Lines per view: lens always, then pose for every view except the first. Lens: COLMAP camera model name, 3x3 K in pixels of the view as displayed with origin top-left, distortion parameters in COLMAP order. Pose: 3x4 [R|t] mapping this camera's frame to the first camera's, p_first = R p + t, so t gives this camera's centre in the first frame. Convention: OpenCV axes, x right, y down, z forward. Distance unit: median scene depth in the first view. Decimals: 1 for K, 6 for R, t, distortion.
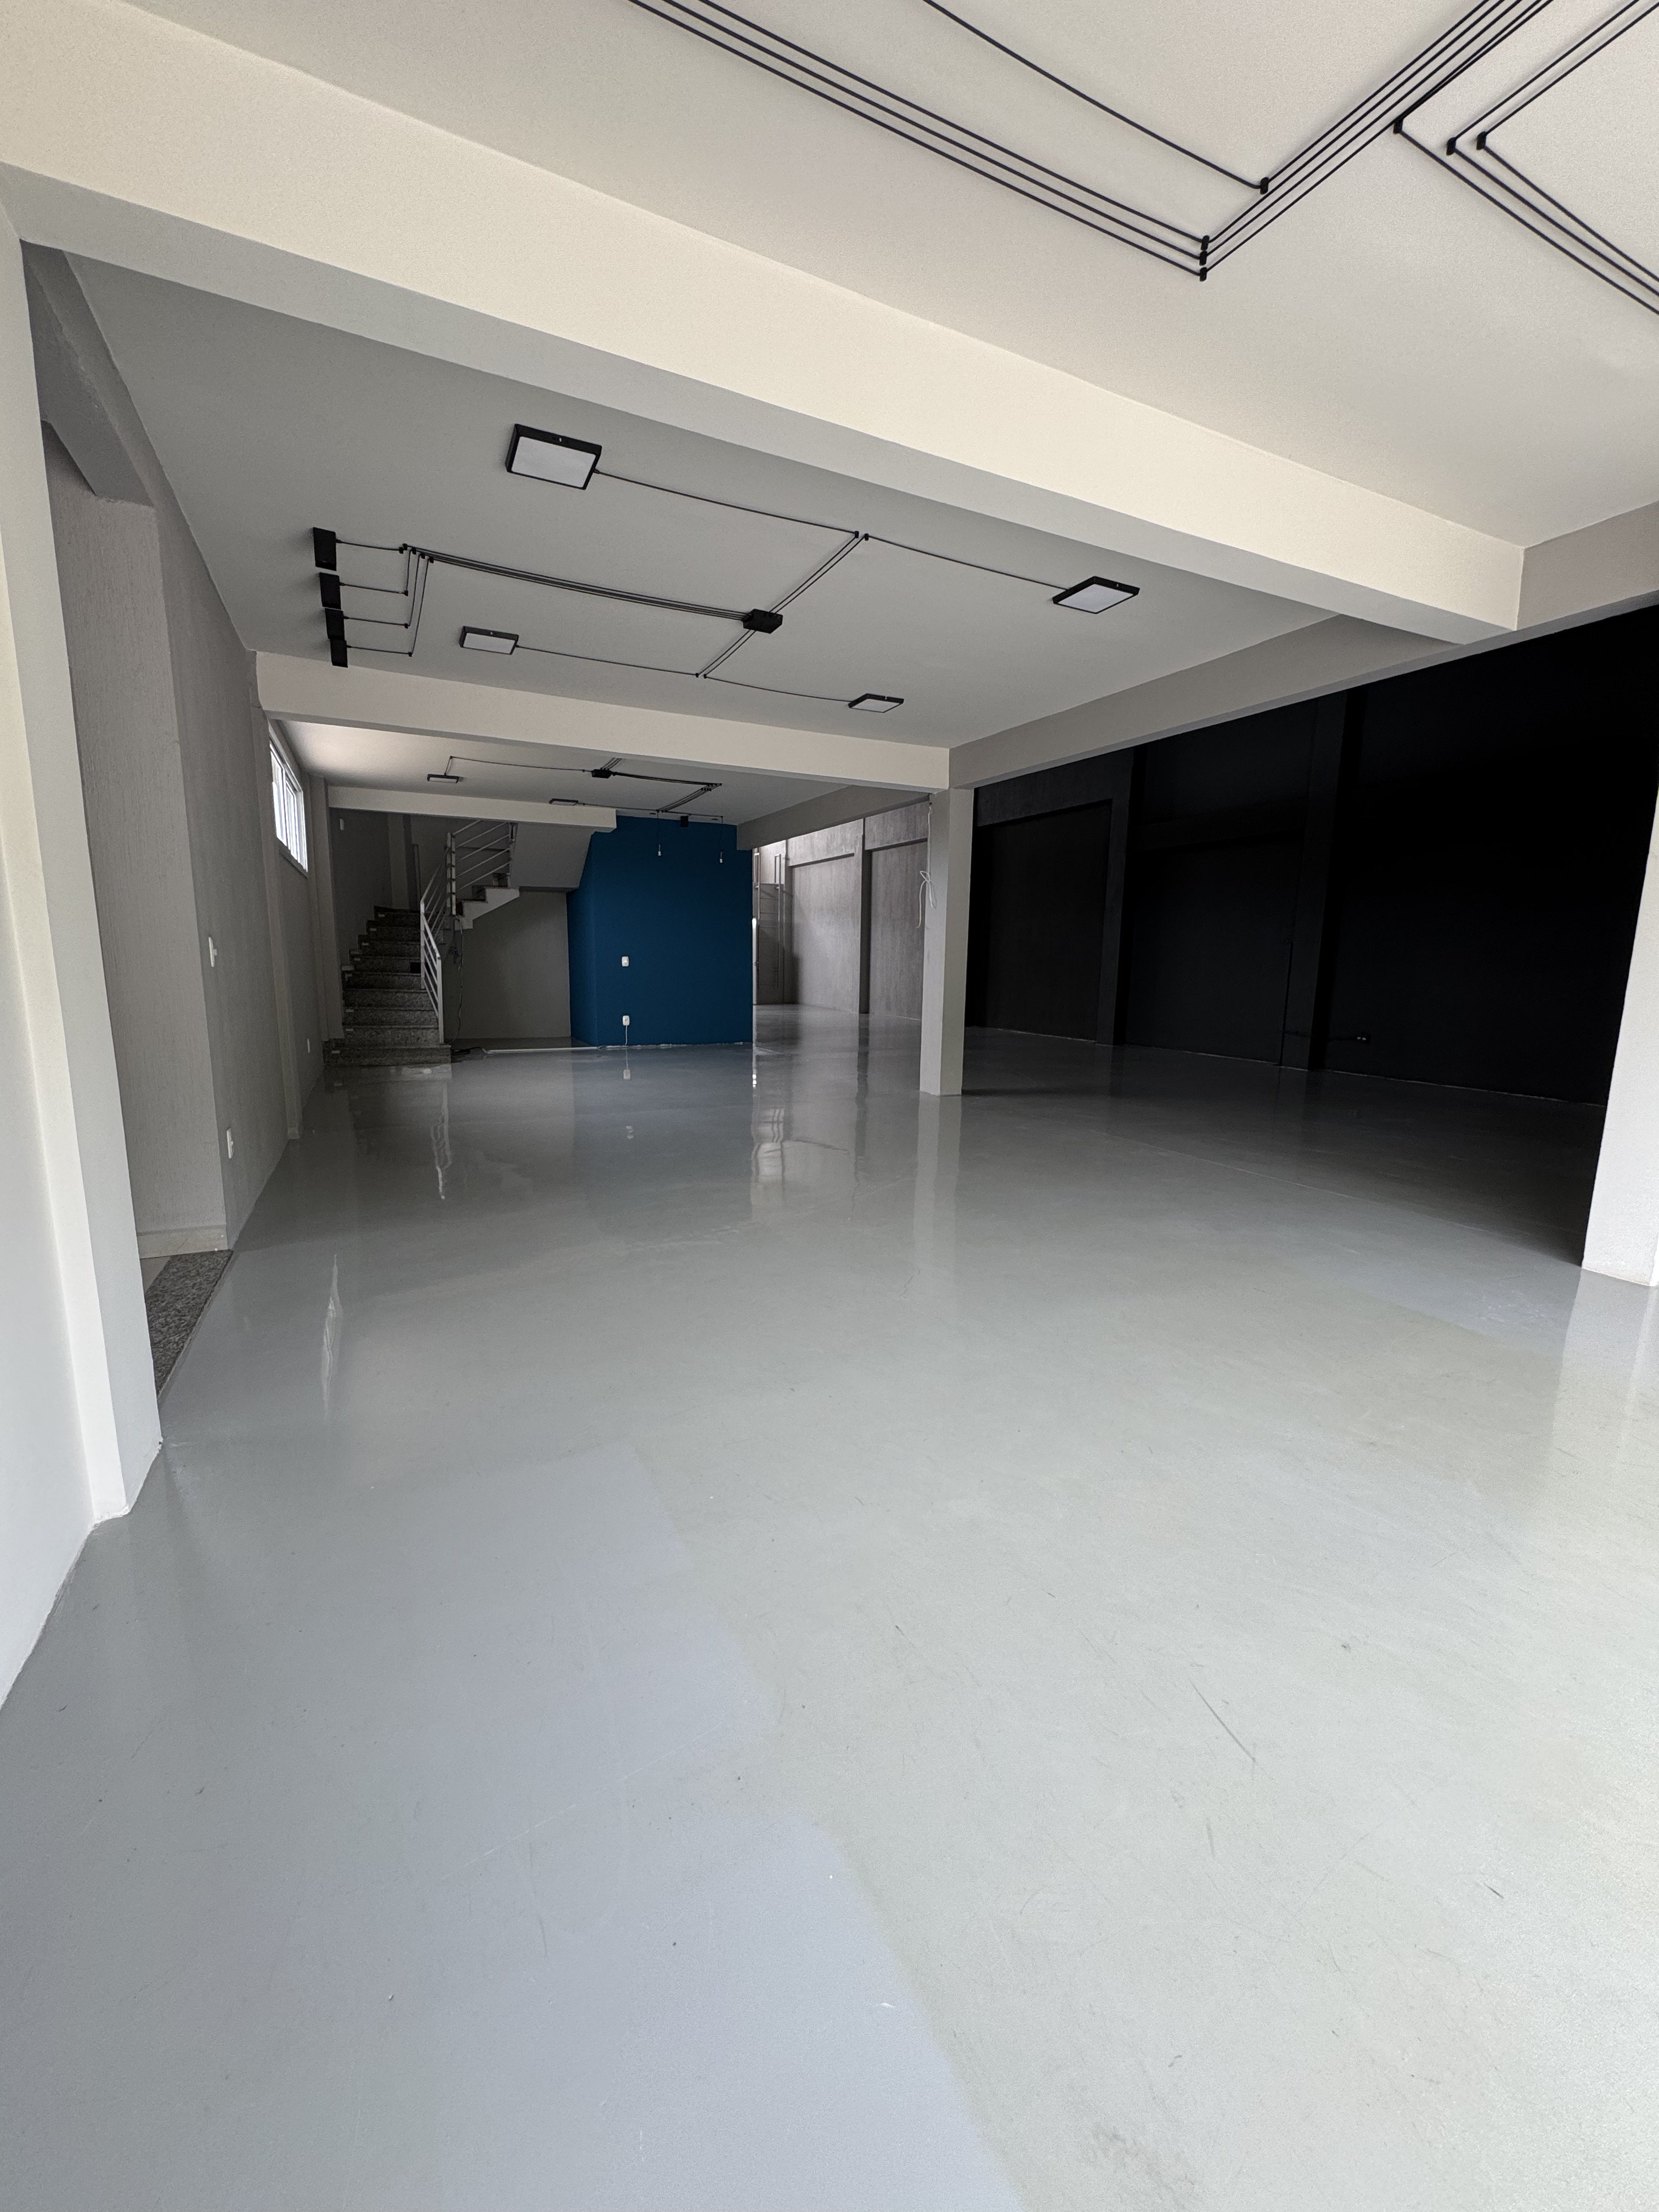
lens RADIAL K [[884.9, 0, 829.5], [0, 884.9, 1106.0], [0, 0, 1]] dist [-0.002845, 0.000702]
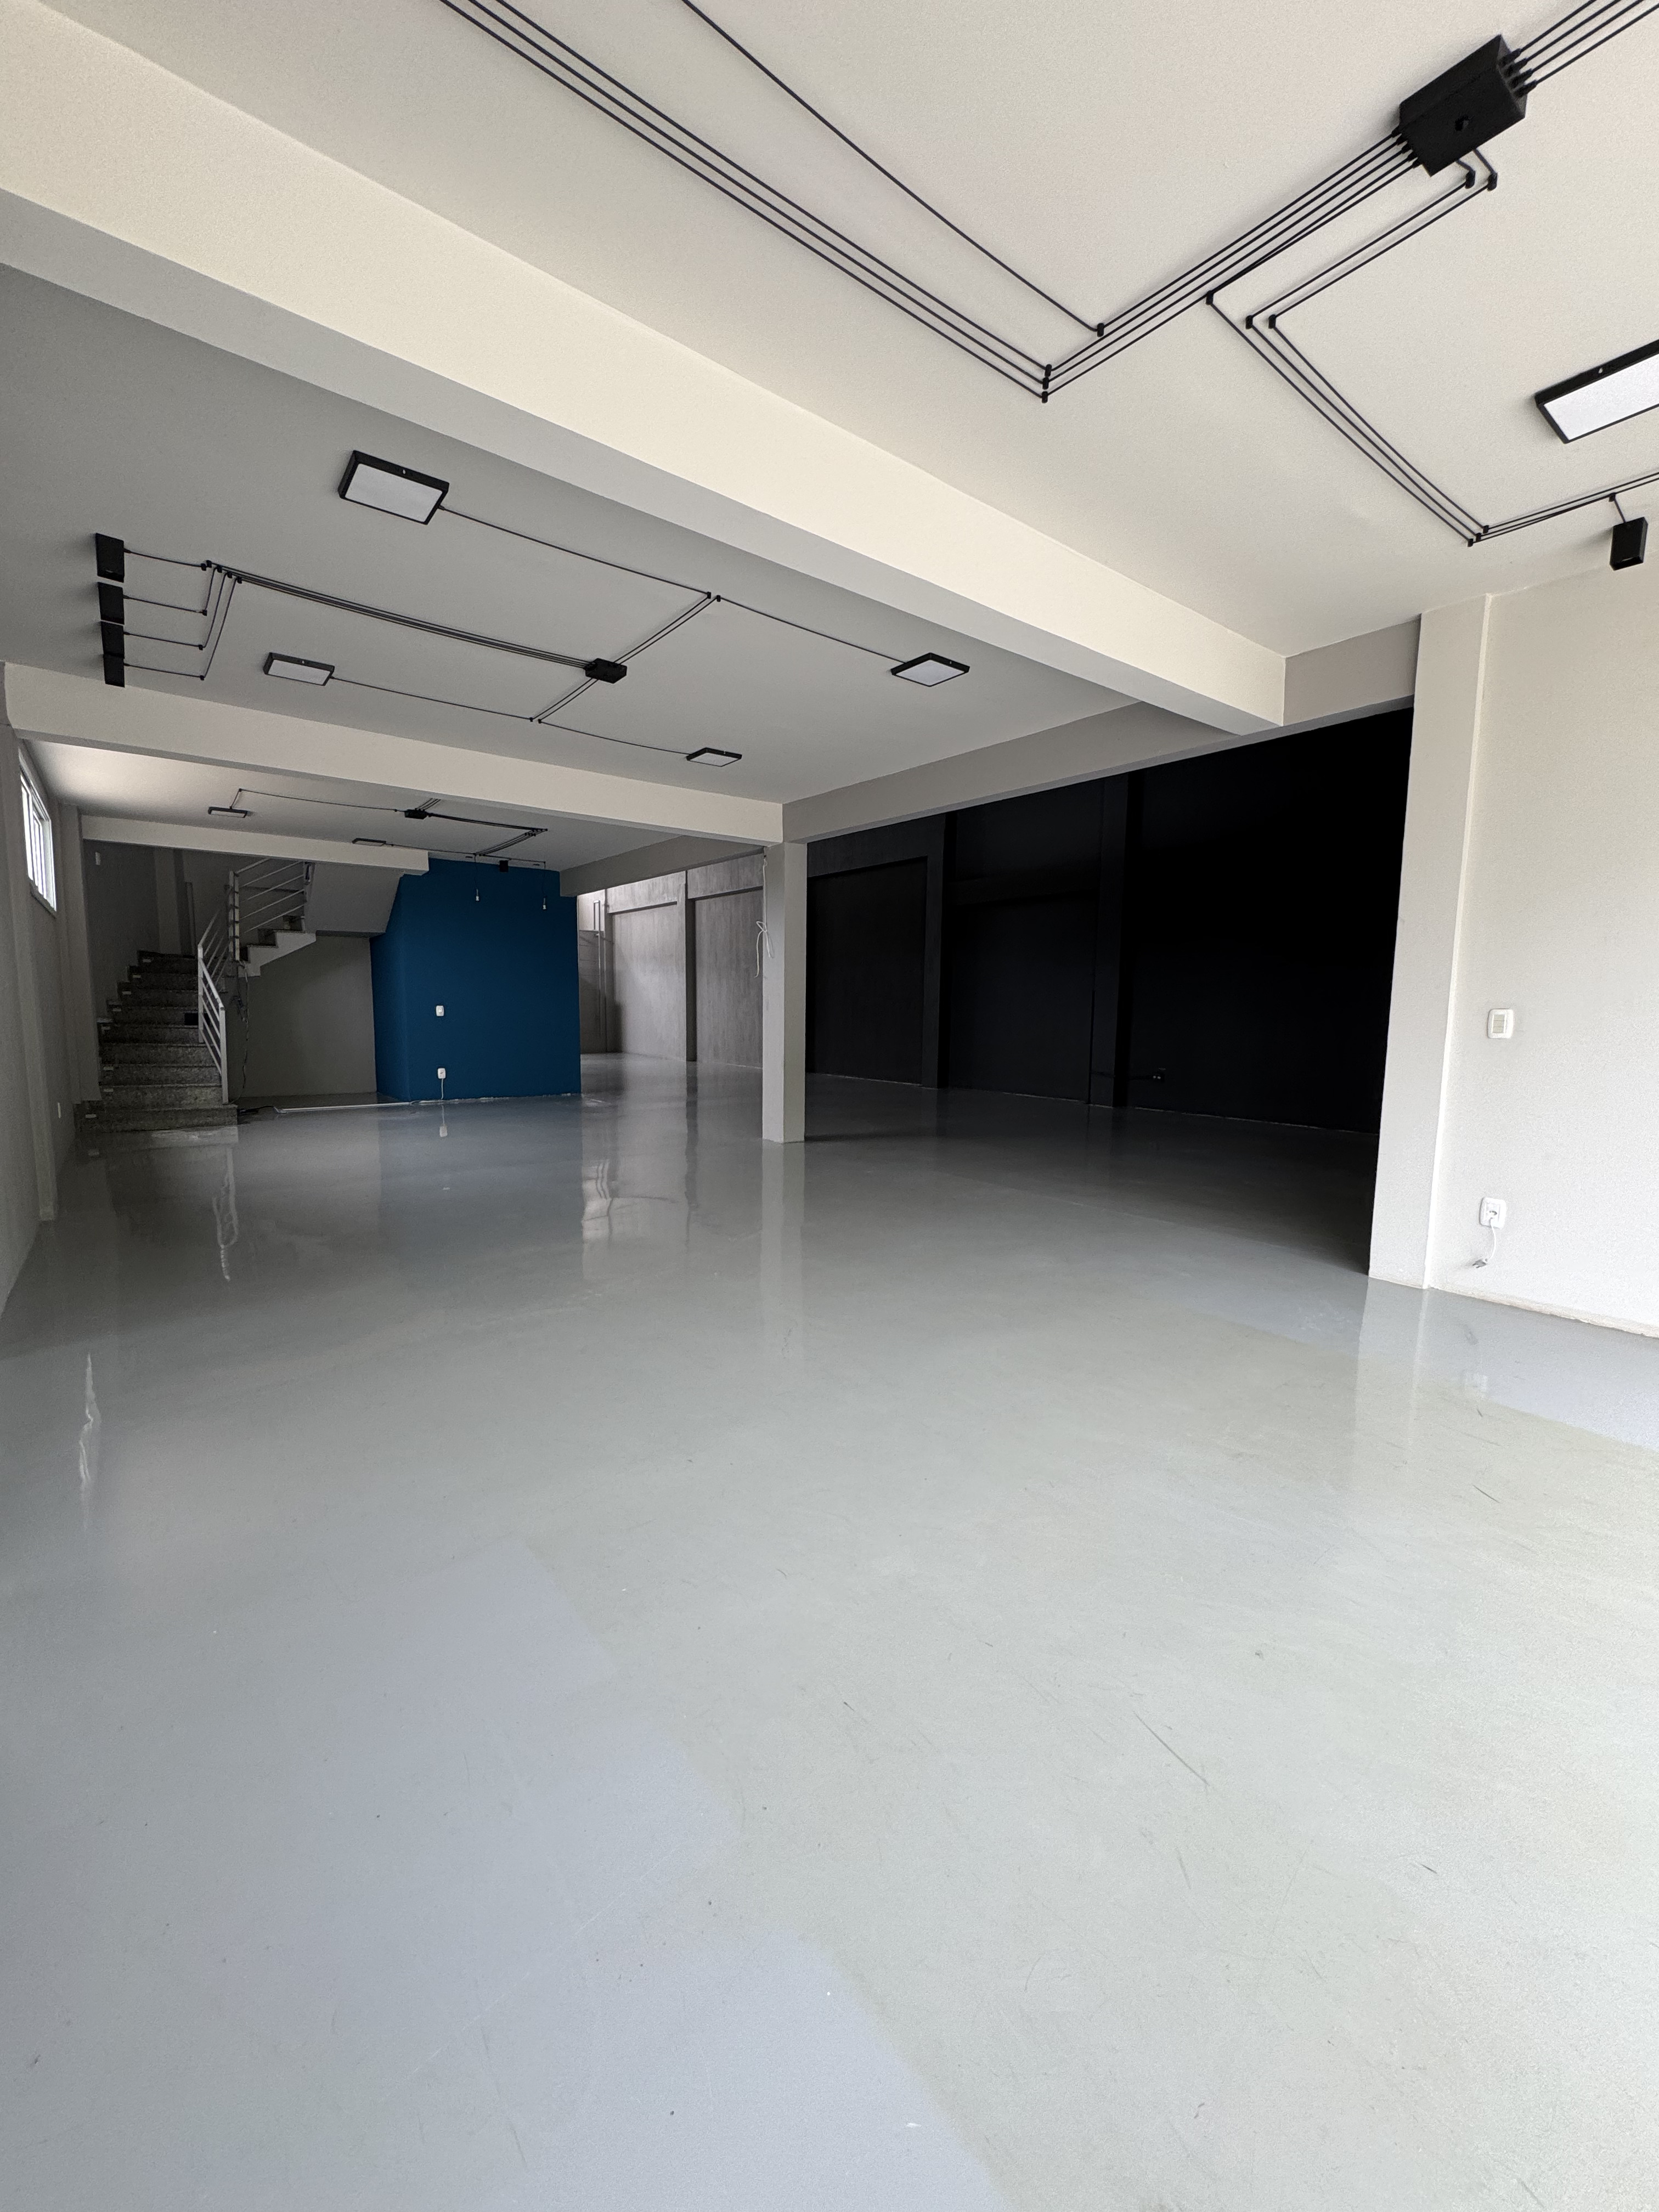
lens RADIAL K [[884.9, 0, 829.5], [0, 884.9, 1106.0], [0, 0, 1]] dist [-0.002845, 0.000702]
pose [[0.979305, -0.026104, 0.200698, -0.022466], [0.036491, 0.998169, -0.048231, -0.002842], [-0.199072, 0.054556, 0.978465, 0.004630]]
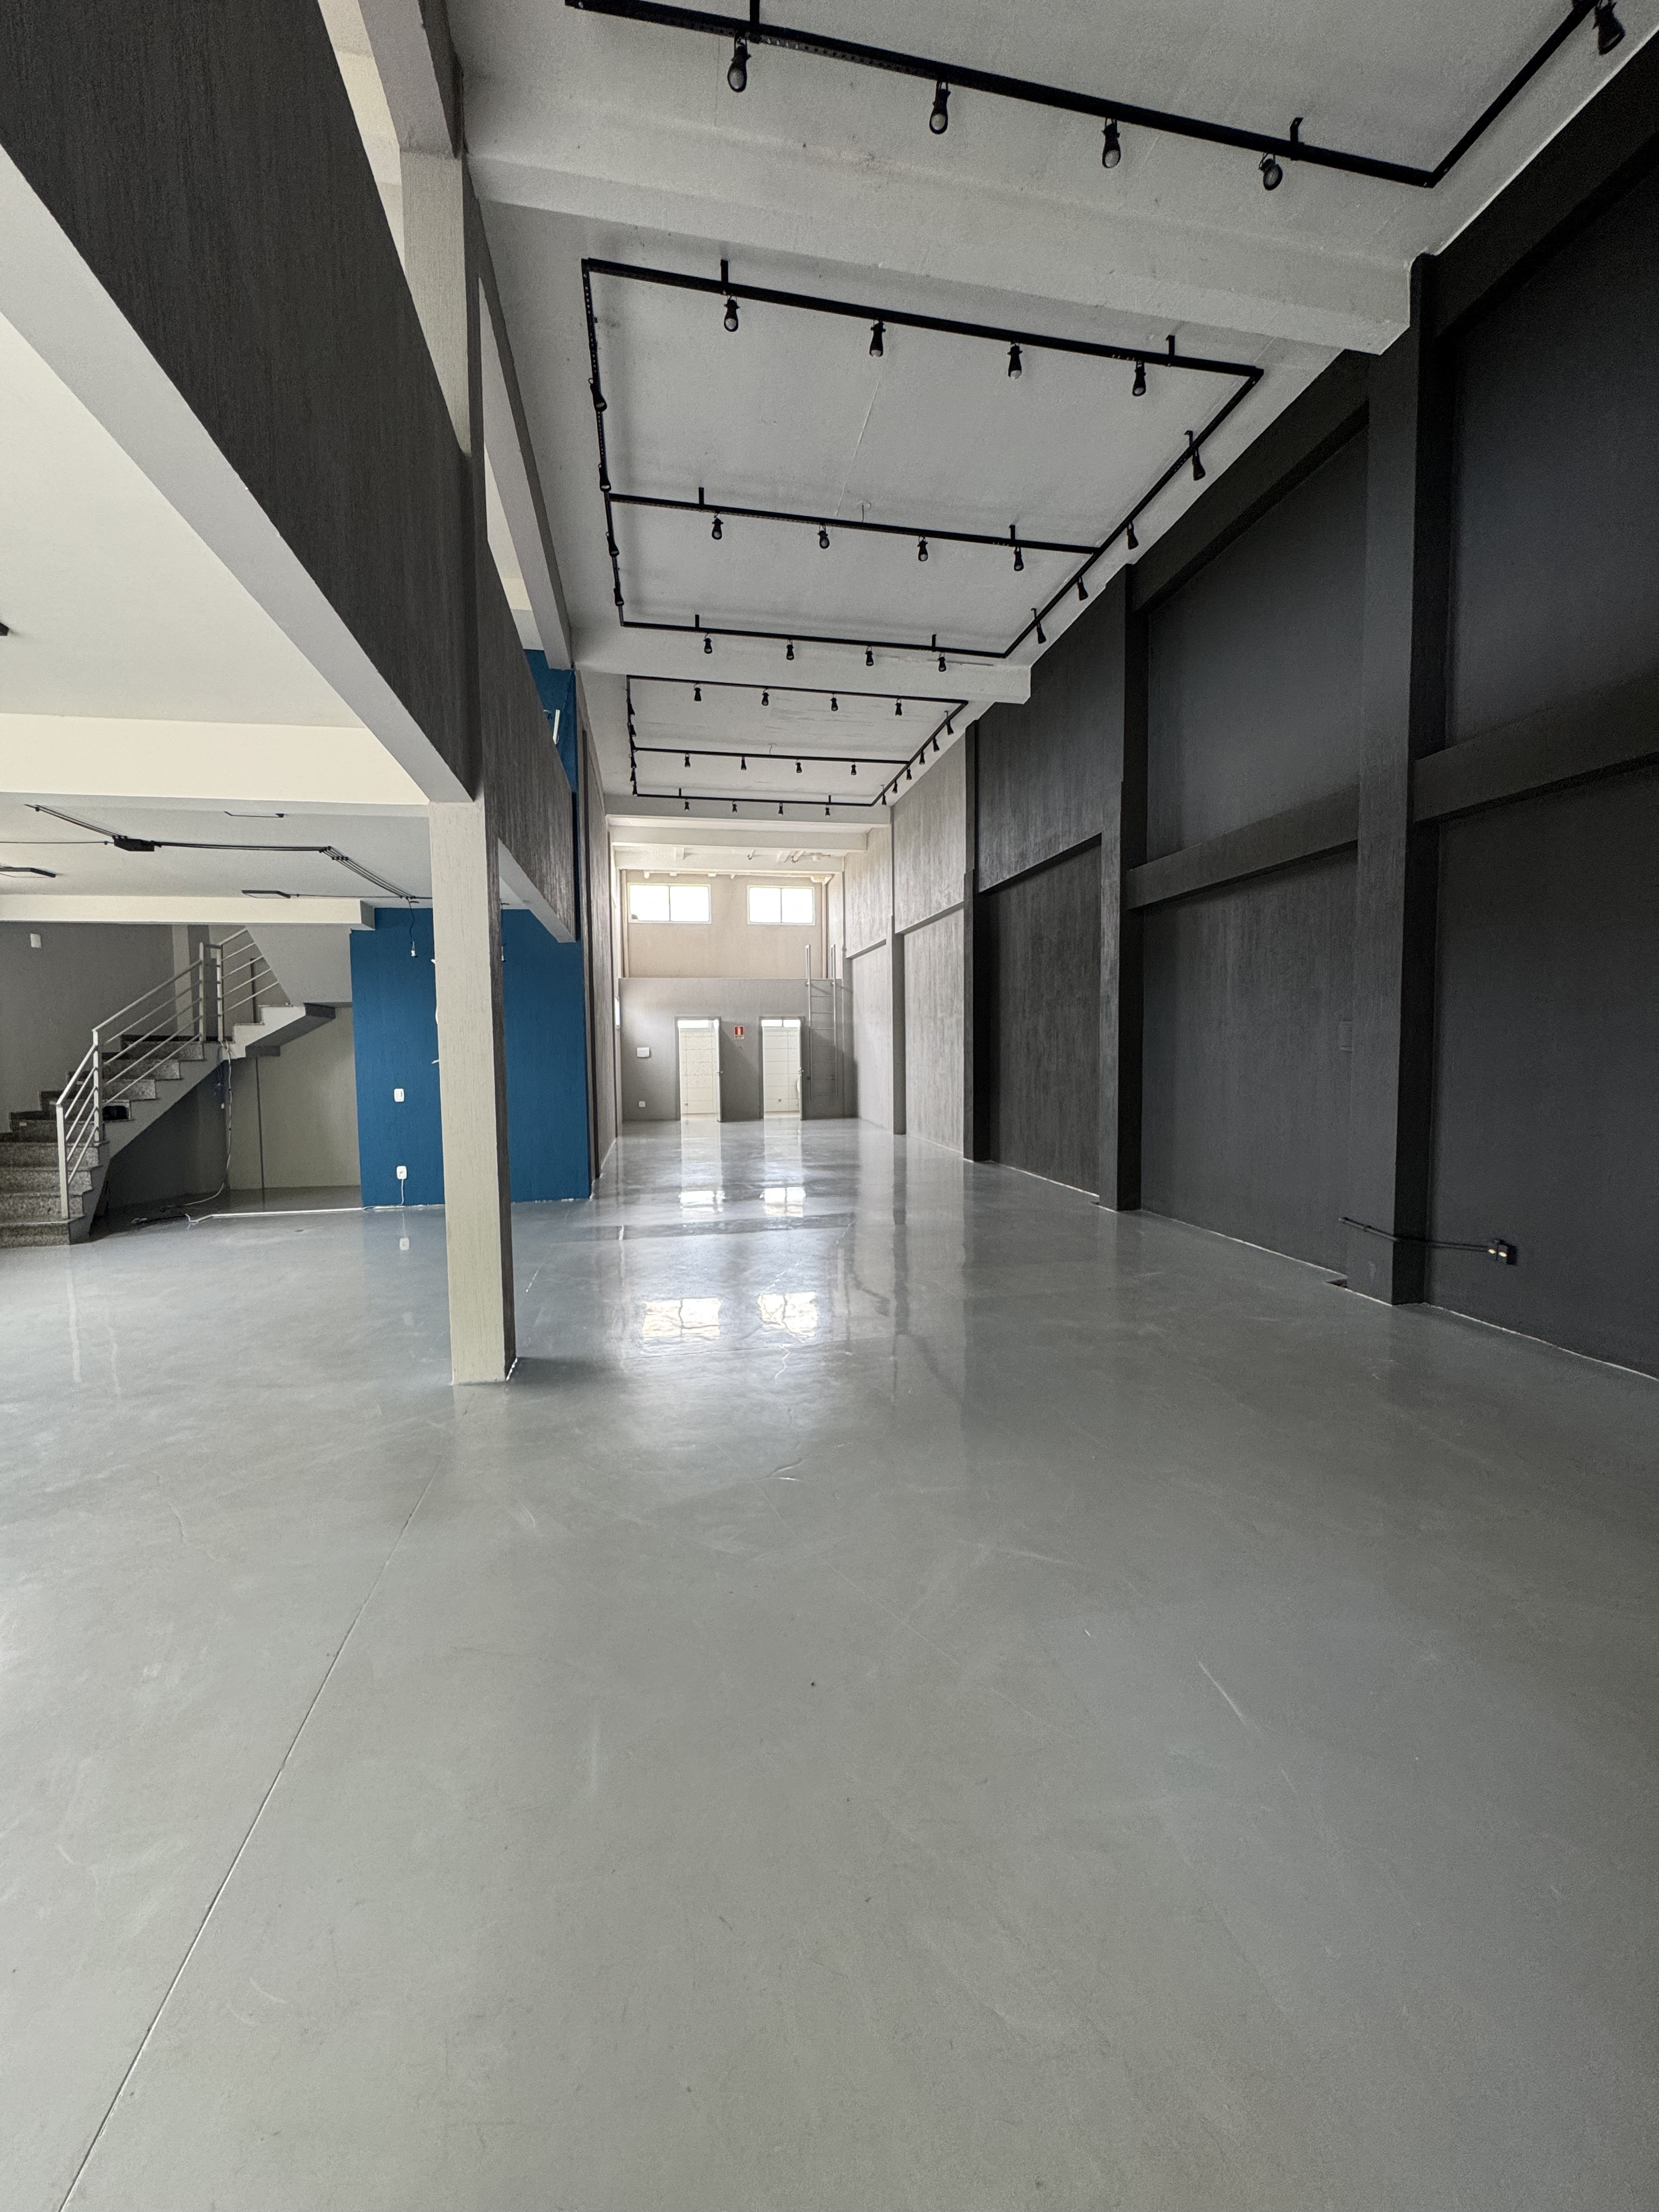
lens RADIAL K [[884.9, 0, 829.5], [0, 884.9, 1106.0], [0, 0, 1]] dist [-0.002845, 0.000702]
pose [[0.965218, -0.009755, -0.261263, 0.430530], [-0.017128, 0.994797, -0.100423, -0.113417], [0.260883, 0.101405, 0.960030, 0.497649]]
